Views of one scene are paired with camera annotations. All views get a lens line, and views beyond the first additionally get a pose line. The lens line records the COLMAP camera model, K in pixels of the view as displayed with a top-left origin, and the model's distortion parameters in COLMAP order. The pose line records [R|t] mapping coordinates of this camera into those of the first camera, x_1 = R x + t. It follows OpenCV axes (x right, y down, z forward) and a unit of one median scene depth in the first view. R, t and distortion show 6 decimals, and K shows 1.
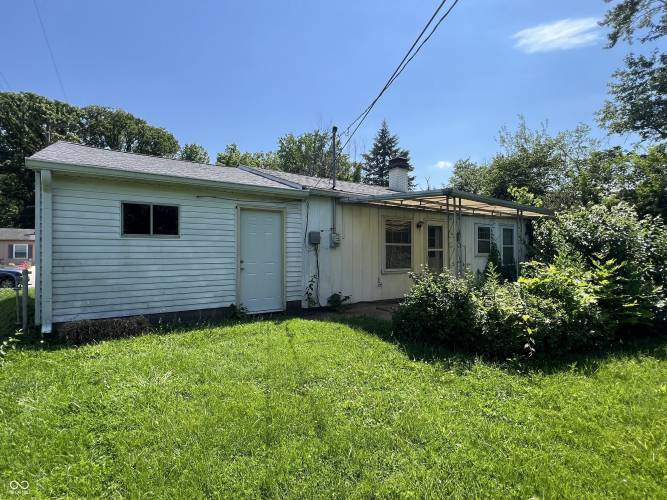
lens RADIAL K [[330.8, 0, 333.6], [0, 330.8, 251.6], [0, 0, 1]] dist [0.006826, -0.002184]
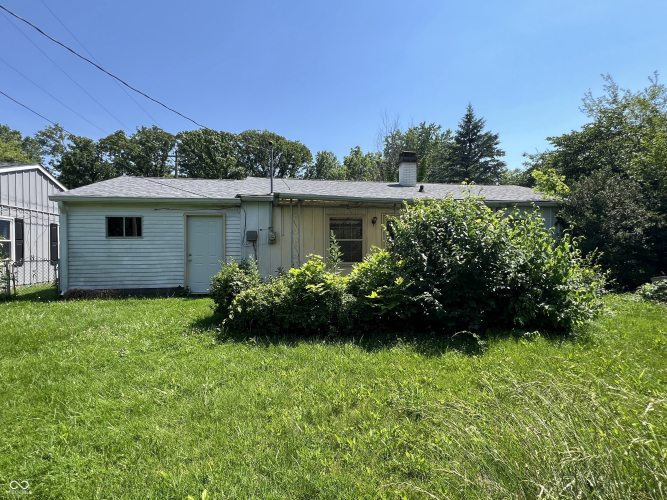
lens RADIAL K [[330.8, 0, 333.5], [0, 330.8, 250.2], [0, 0, 1]] dist [0.006826, -0.002184]
pose [[0.913681, -0.004120, -0.406411, 0.792693], [0.007295, 0.999954, 0.006264, 0.006725], [0.406366, -0.008688, 0.913669, -0.002287]]
